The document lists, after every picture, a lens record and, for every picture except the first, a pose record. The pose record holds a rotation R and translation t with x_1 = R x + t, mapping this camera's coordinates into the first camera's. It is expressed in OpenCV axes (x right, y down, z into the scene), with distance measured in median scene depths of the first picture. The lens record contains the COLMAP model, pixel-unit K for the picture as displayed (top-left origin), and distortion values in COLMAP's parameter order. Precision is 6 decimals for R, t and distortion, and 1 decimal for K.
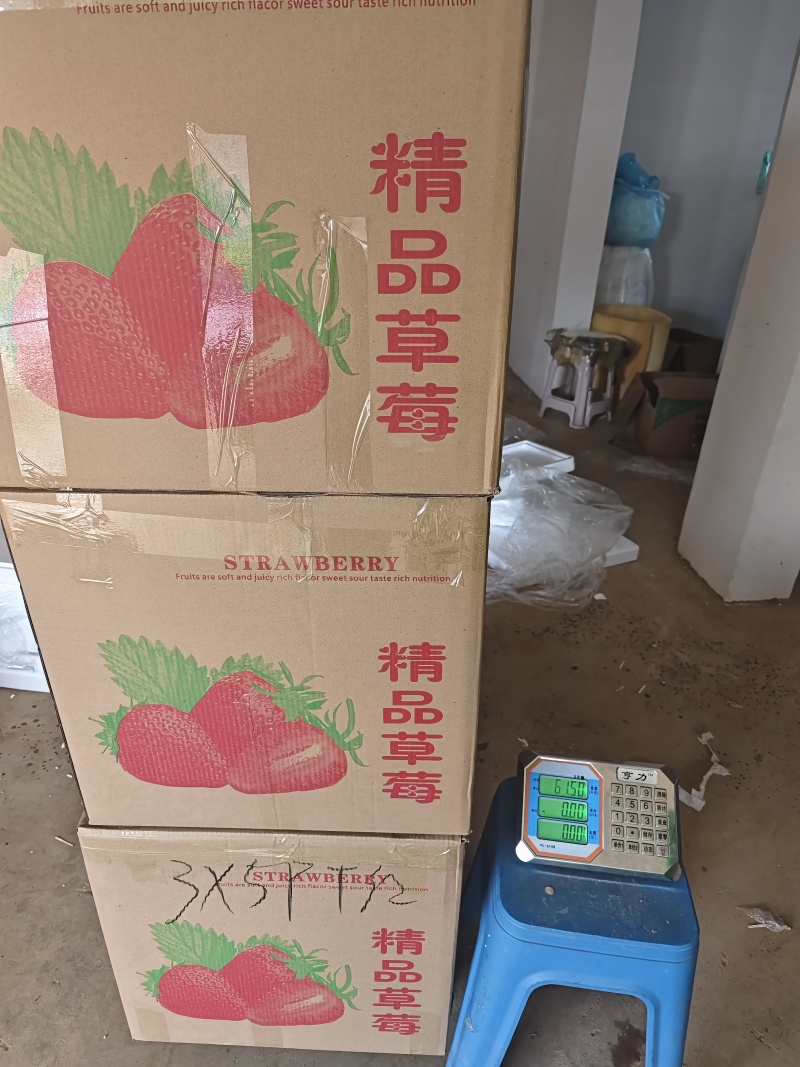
lens RADIAL K [[724.0, 0, 400.8], [0, 724.0, 536.6], [0, 0, 1]] dist [0.028503, -0.010677]
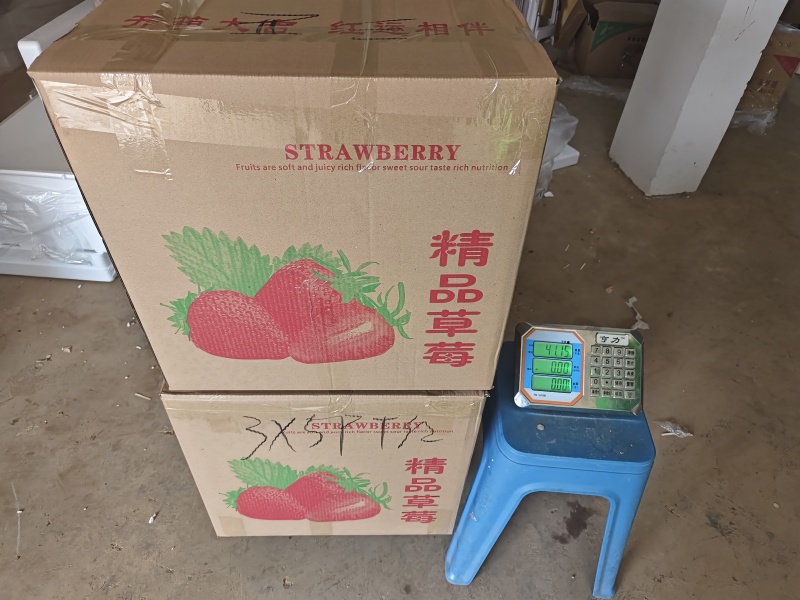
lens RADIAL K [[542.8, 0, 396.0], [0, 542.8, 297.3], [0, 0, 1]] dist [0.028503, -0.010677]
pose [[0.998426, -0.020492, 0.052207, -0.097518], [0.006255, 0.965736, 0.259451, 0.025768], [-0.055735, -0.258716, 0.964344, 0.162717]]
